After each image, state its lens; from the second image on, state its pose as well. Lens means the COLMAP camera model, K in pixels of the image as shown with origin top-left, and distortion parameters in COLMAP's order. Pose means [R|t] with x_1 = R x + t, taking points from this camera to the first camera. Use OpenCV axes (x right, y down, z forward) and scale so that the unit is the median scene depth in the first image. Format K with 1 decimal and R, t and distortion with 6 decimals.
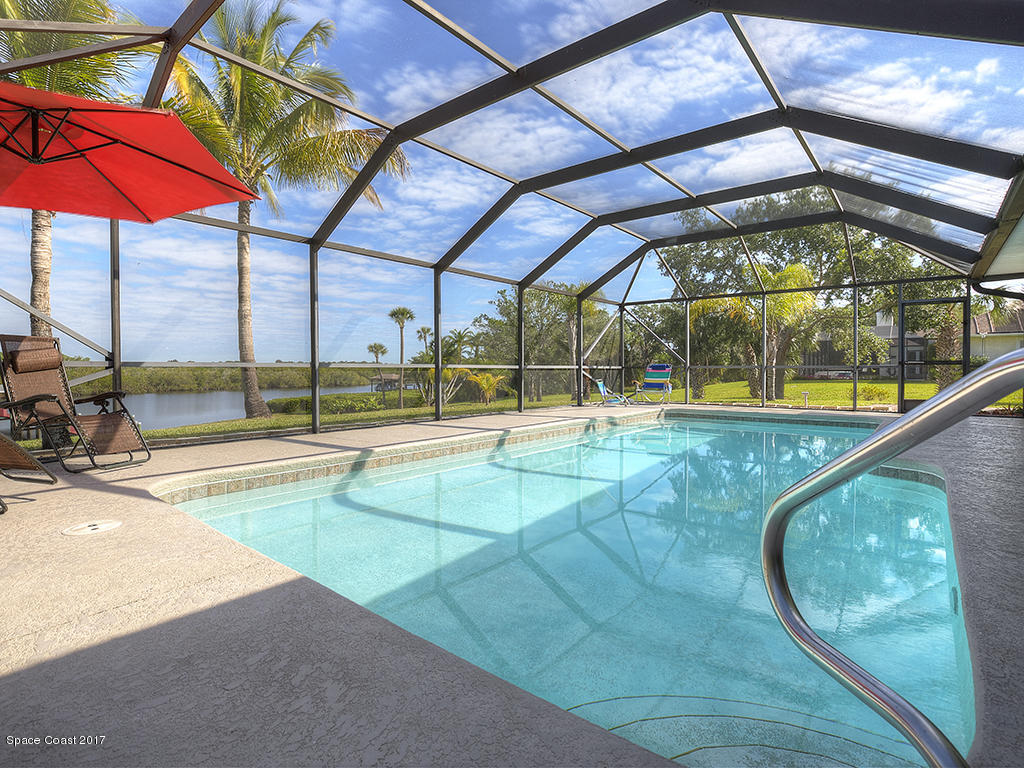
lens RADIAL K [[525.7, 0, 516.4], [0, 525.7, 375.5], [0, 0, 1]] dist [-0.032594, 0.000567]
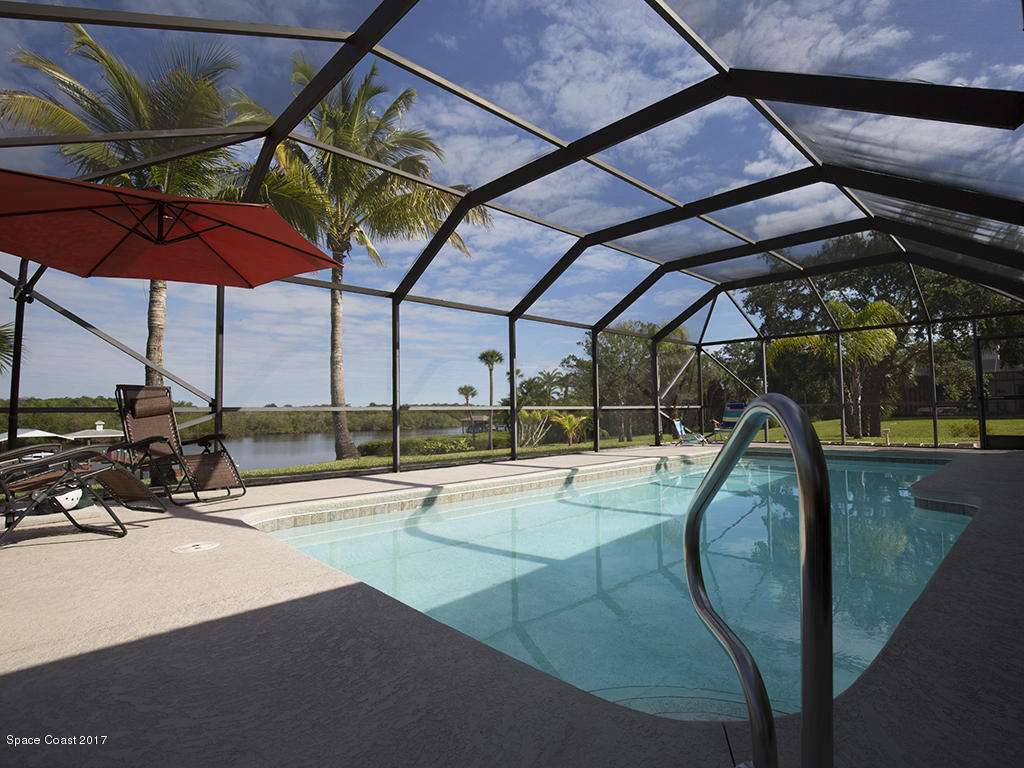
lens RADIAL K [[464.9, 0, 532.8], [0, 464.9, 385.2], [0, 0, 1]] dist [-0.031659, 0.000018]
pose [[0.998126, -0.014407, -0.059471, -0.063510], [0.010342, 0.997624, -0.068115, 0.000156], [0.060311, 0.067373, 0.995903, 0.085569]]
